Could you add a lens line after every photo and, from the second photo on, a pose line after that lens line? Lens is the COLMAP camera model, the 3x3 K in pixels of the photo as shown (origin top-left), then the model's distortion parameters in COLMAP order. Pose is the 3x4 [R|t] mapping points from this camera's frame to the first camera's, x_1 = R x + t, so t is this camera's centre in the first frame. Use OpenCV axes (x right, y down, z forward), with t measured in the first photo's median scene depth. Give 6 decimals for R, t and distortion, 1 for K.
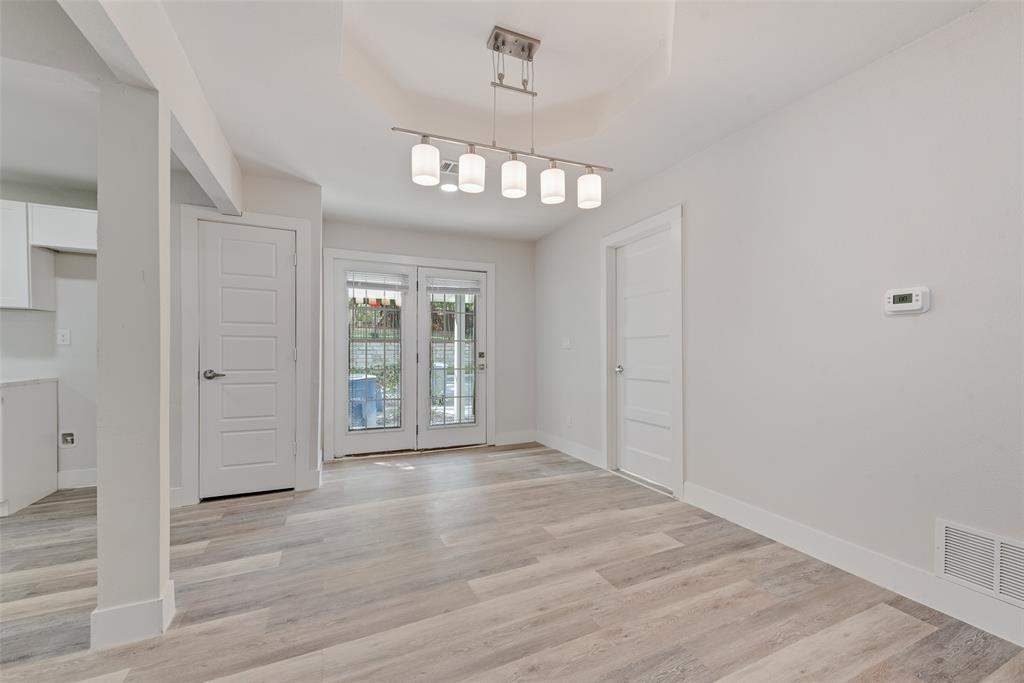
lens RADIAL K [[406.6, 0, 520.7], [0, 406.6, 353.6], [0, 0, 1]] dist [0.016055, -0.003945]
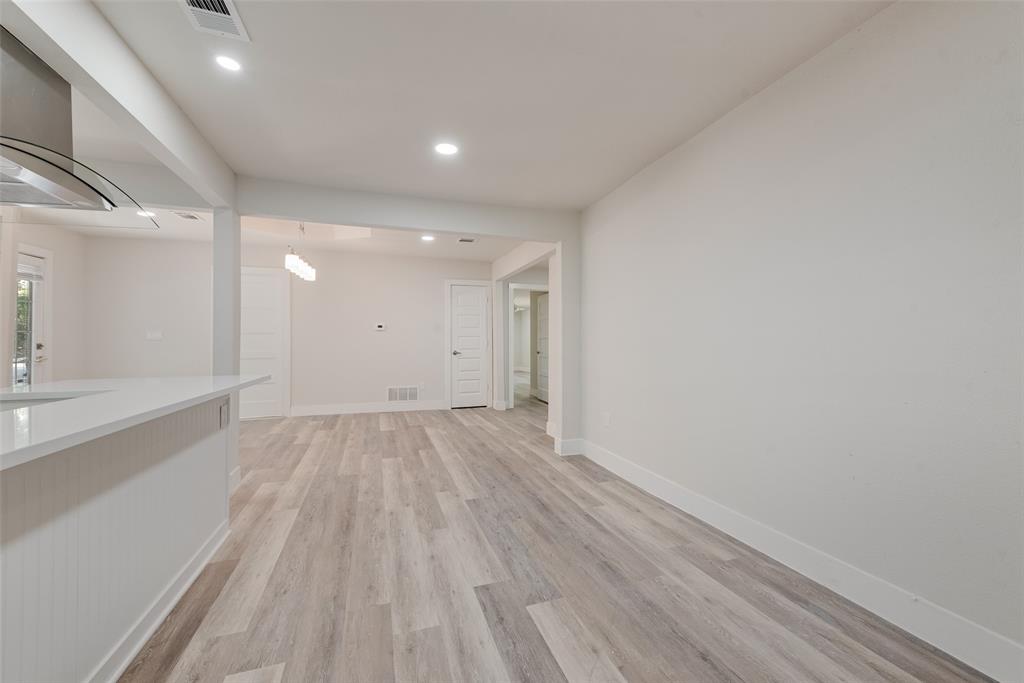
lens RADIAL K [[406.6, 0, 511.0], [0, 406.6, 336.9], [0, 0, 1]] dist [0.016055, -0.003945]
pose [[0.106746, 0.005265, 0.994272, -1.469654], [0.006921, 0.999958, -0.006038, -0.009472], [-0.994262, 0.007526, 0.106705, -0.290478]]
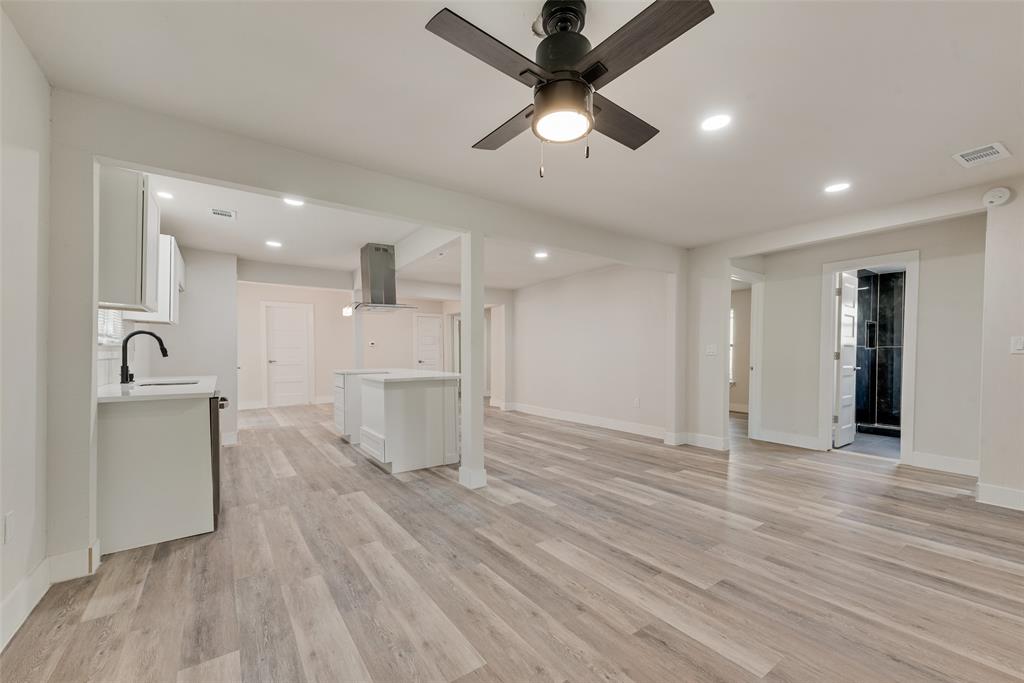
lens RADIAL K [[406.6, 0, 520.2], [0, 406.6, 341.4], [0, 0, 1]] dist [0.016055, -0.003945]
pose [[-0.207002, 0.024384, 0.978037, -2.820190], [-0.003118, 0.999668, -0.025583, -0.022001], [-0.978336, -0.008345, -0.206857, 0.157202]]
